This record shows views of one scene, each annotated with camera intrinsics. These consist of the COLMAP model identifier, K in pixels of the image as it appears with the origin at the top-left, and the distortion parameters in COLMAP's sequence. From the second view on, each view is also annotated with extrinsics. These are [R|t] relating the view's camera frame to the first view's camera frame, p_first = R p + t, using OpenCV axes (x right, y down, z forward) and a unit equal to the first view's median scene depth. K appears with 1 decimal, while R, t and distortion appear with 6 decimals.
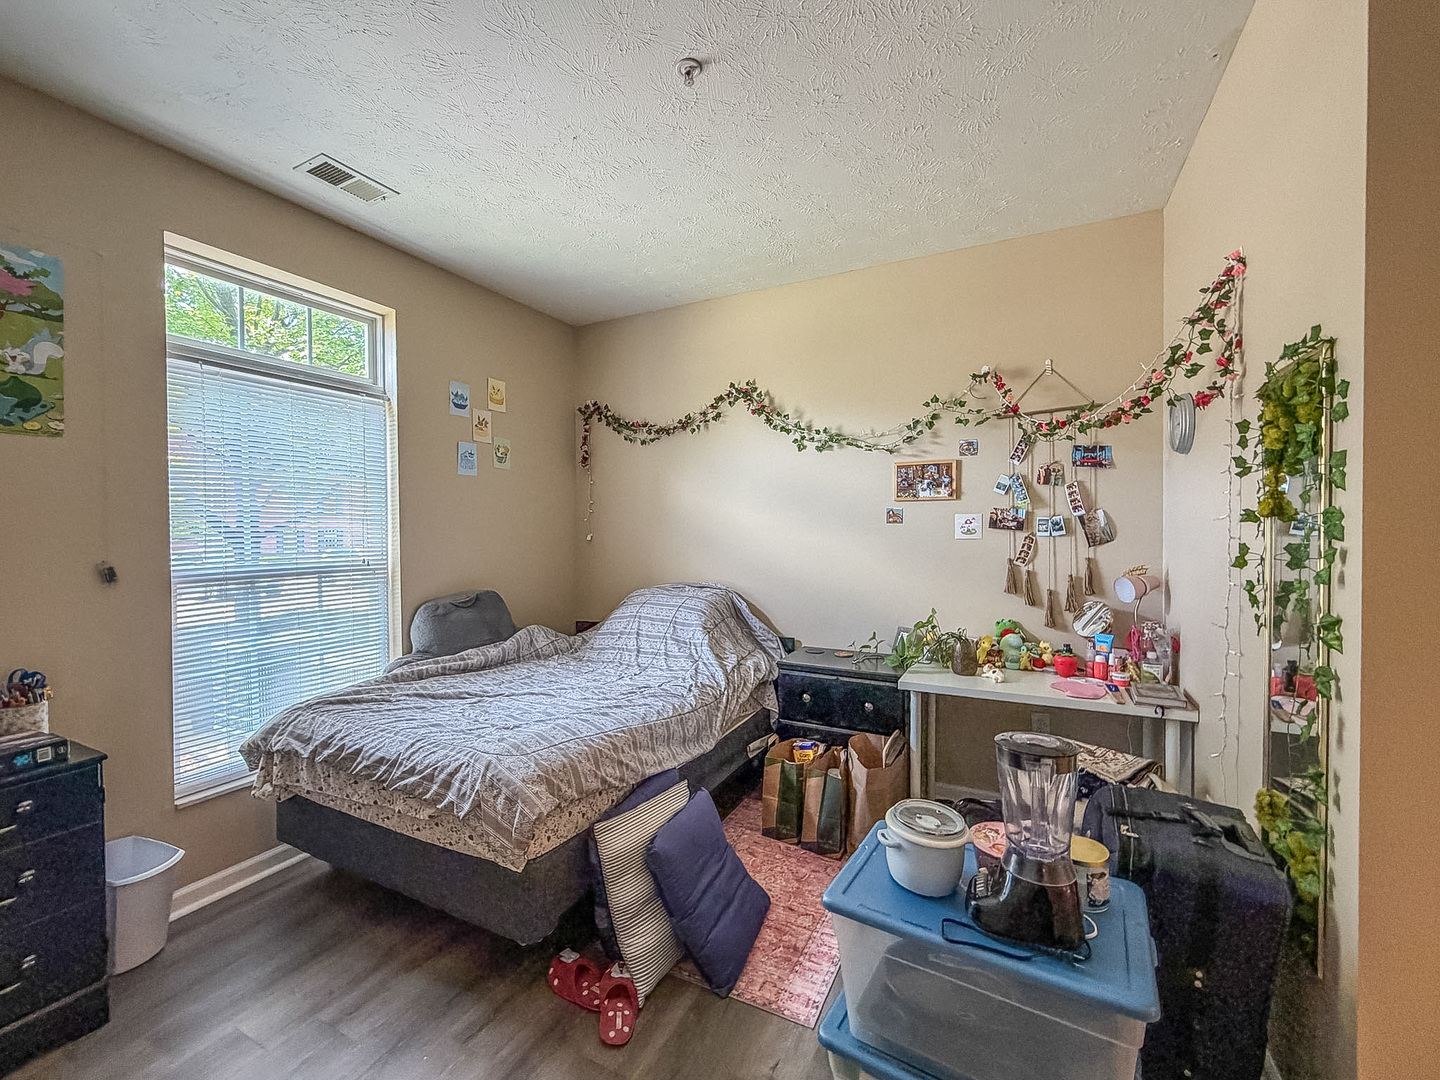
lens RADIAL K [[620.0, 0, 710.9], [0, 620.0, 540.8], [0, 0, 1]] dist [0.001891, -0.000498]
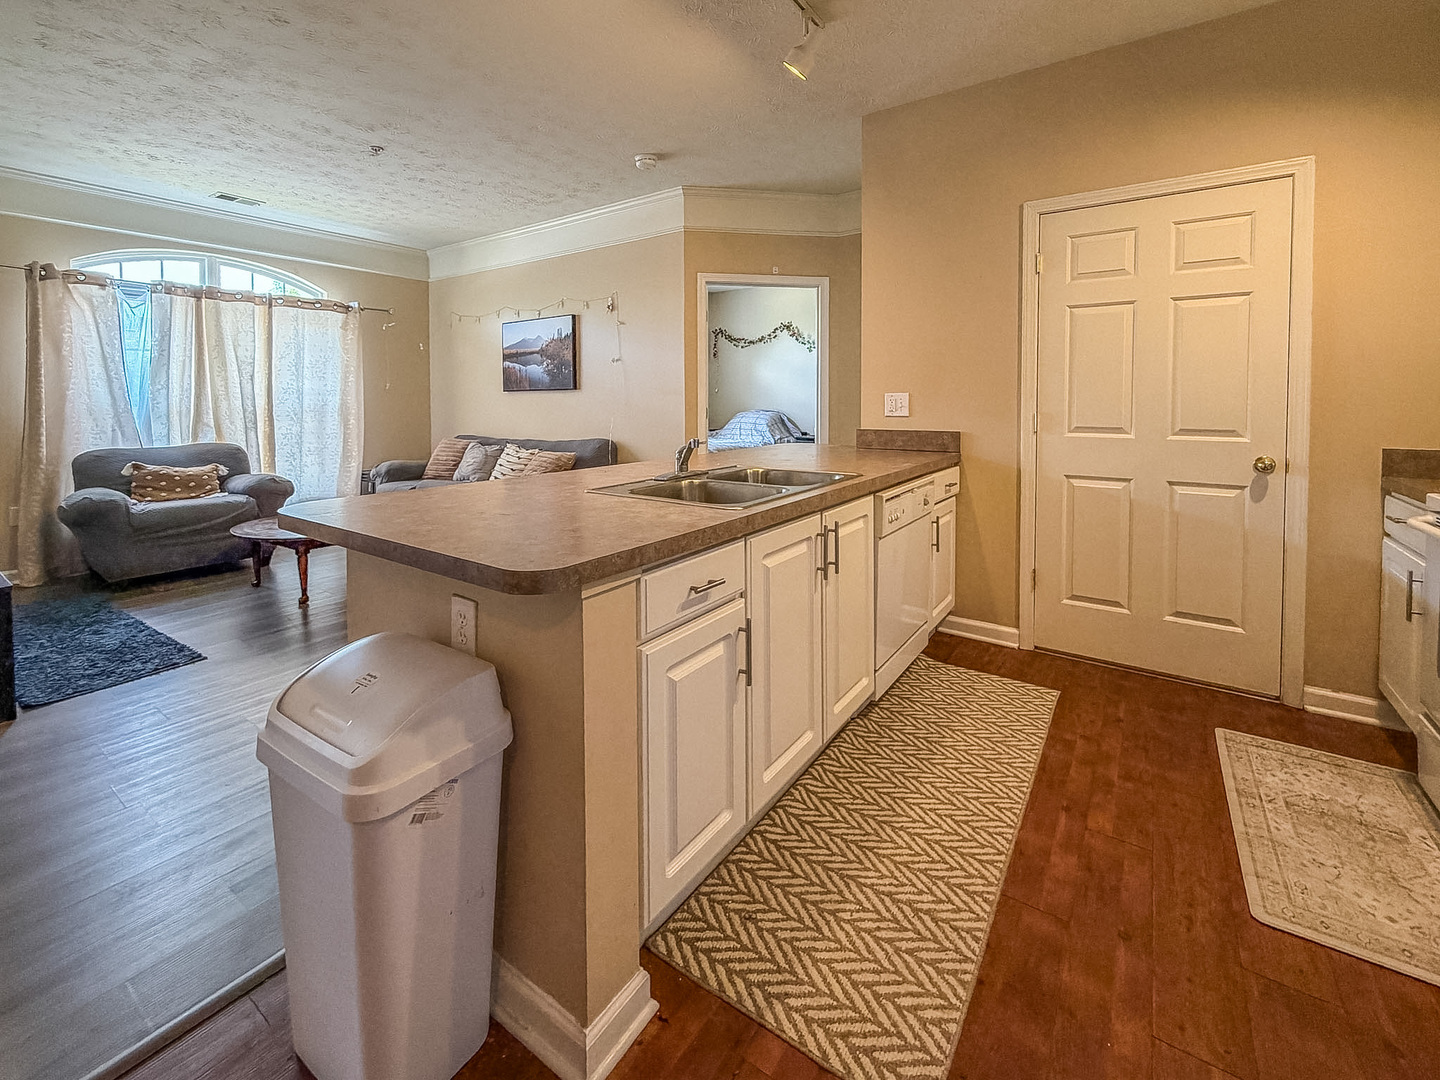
lens RADIAL K [[620.0, 0, 718.5], [0, 620.0, 412.1], [0, 0, 1]] dist [0.001891, -0.000498]
pose [[0.991317, 0.000676, -0.131494, 0.126753], [-0.000328, 0.999996, 0.002672, 0.085148], [0.131495, -0.002605, 0.991313, -1.565073]]
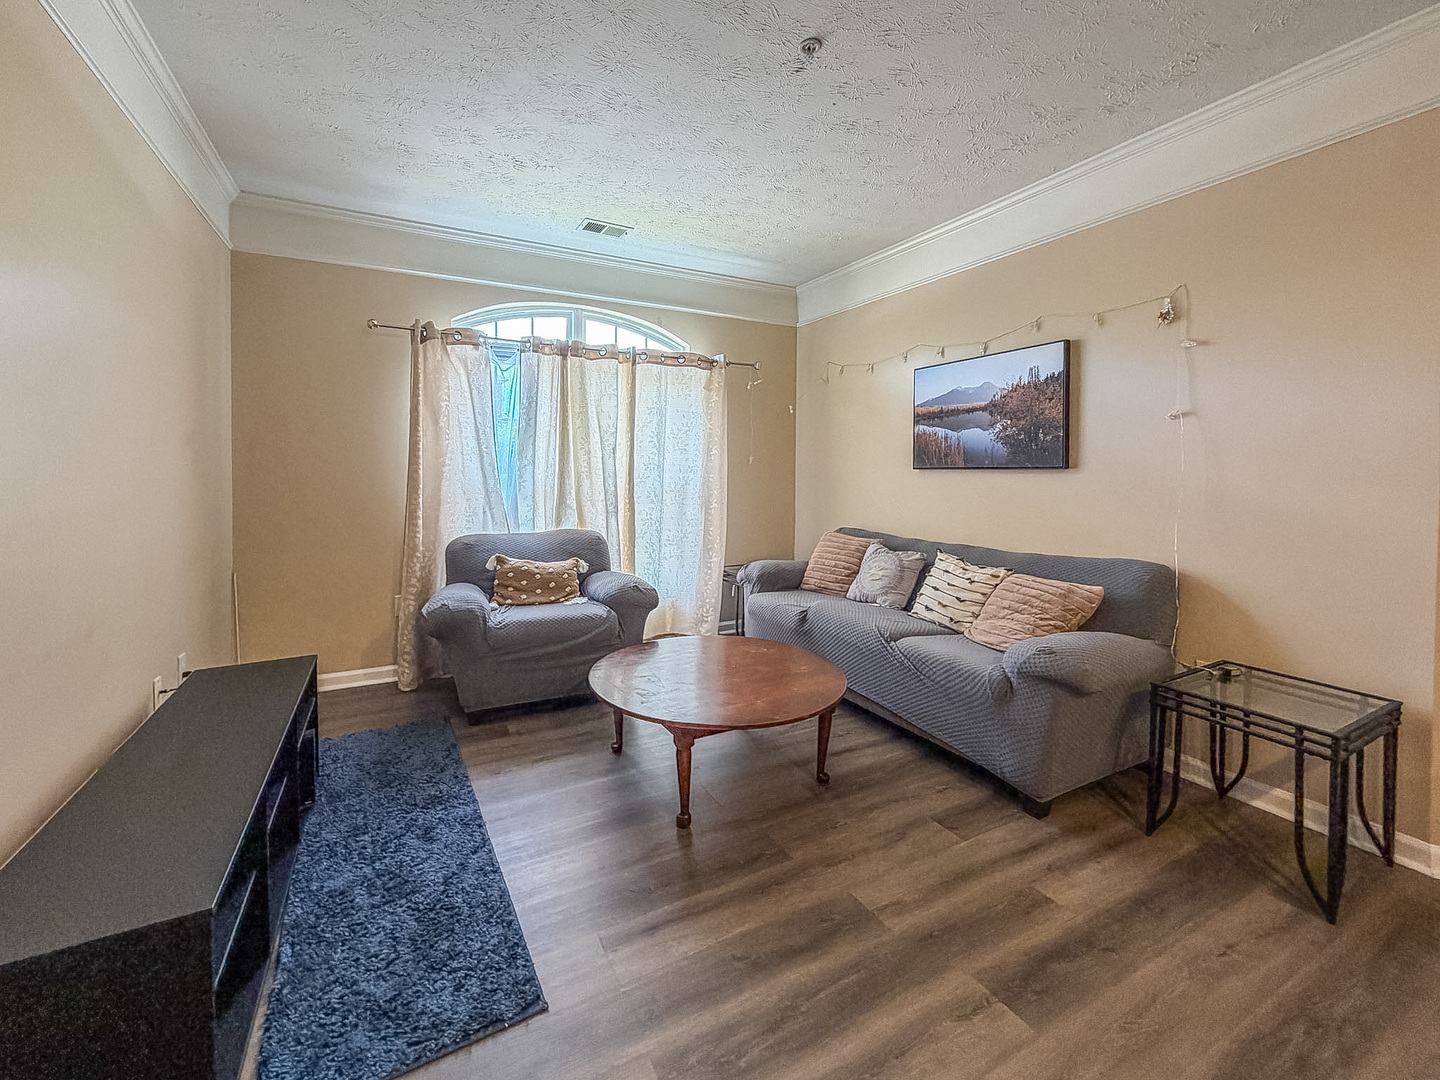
lens RADIAL K [[620.0, 0, 709.7], [0, 620.0, 472.3], [0, 0, 1]] dist [0.001891, -0.000498]
pose [[0.820236, 0.010254, -0.571934, -0.398677], [-0.017515, 0.999821, -0.007194, 0.049524], [0.571757, 0.015918, 0.820268, -1.057925]]
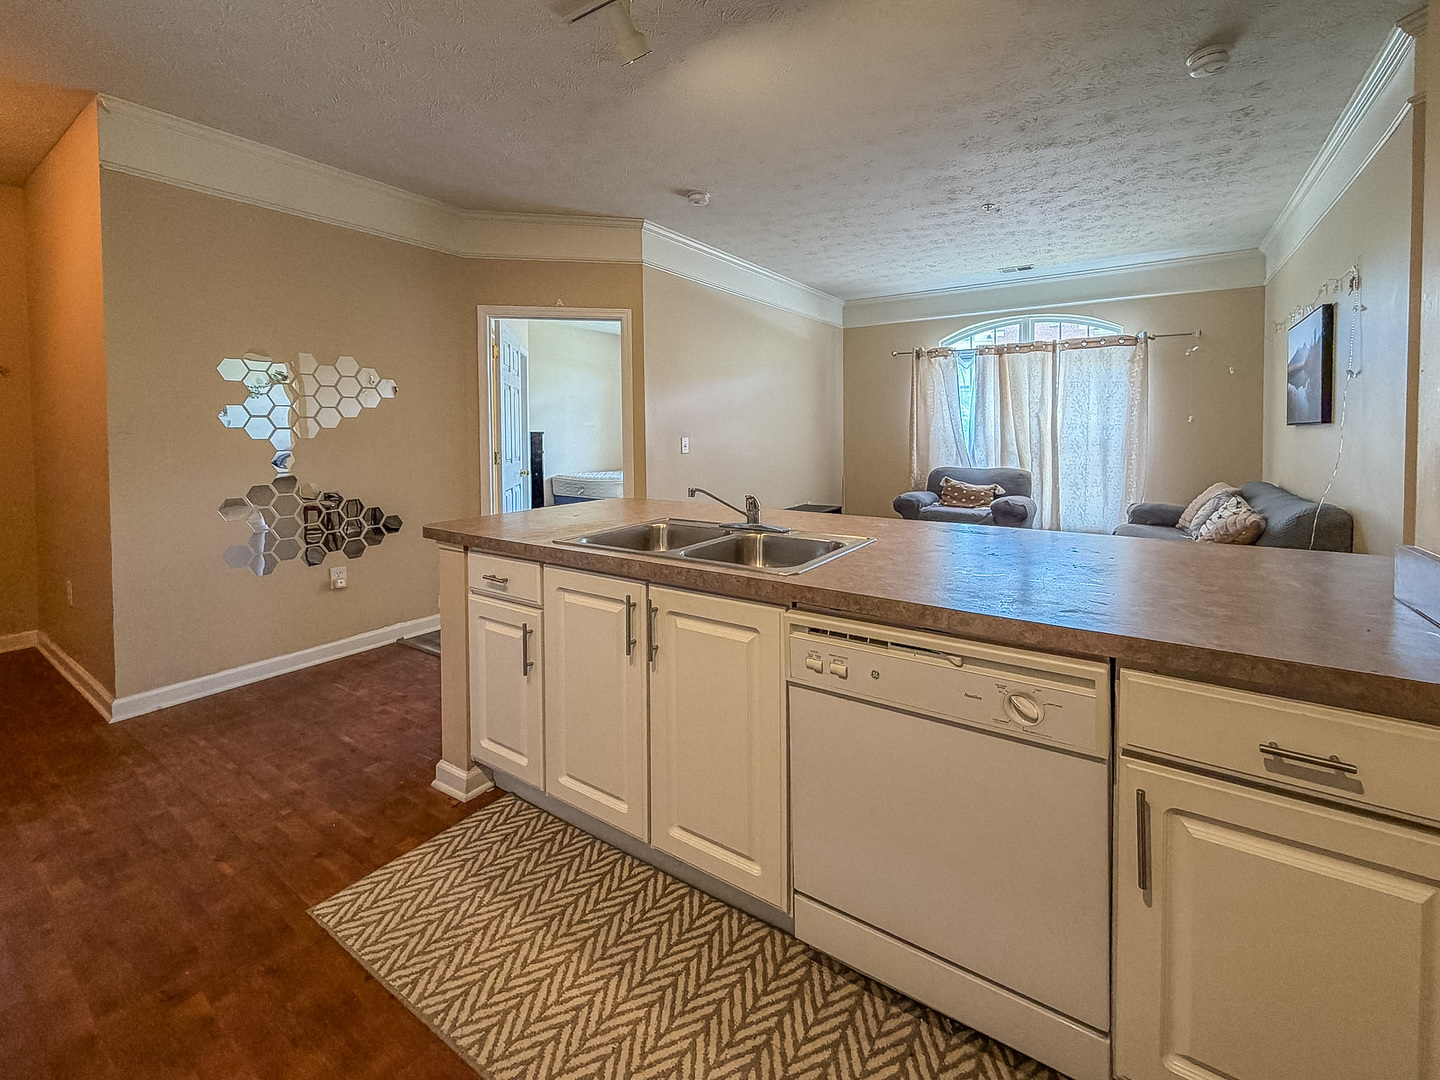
lens RADIAL K [[606.9, 0, 744.7], [0, 606.9, 446.3], [0, 0, 1]] dist [-0.000752, 0.000463]
pose [[-0.098183, 0.031197, -0.994679, 0.680028], [-0.014427, 0.999359, 0.032768, 0.045429], [0.995064, 0.017568, -0.097670, -0.784936]]
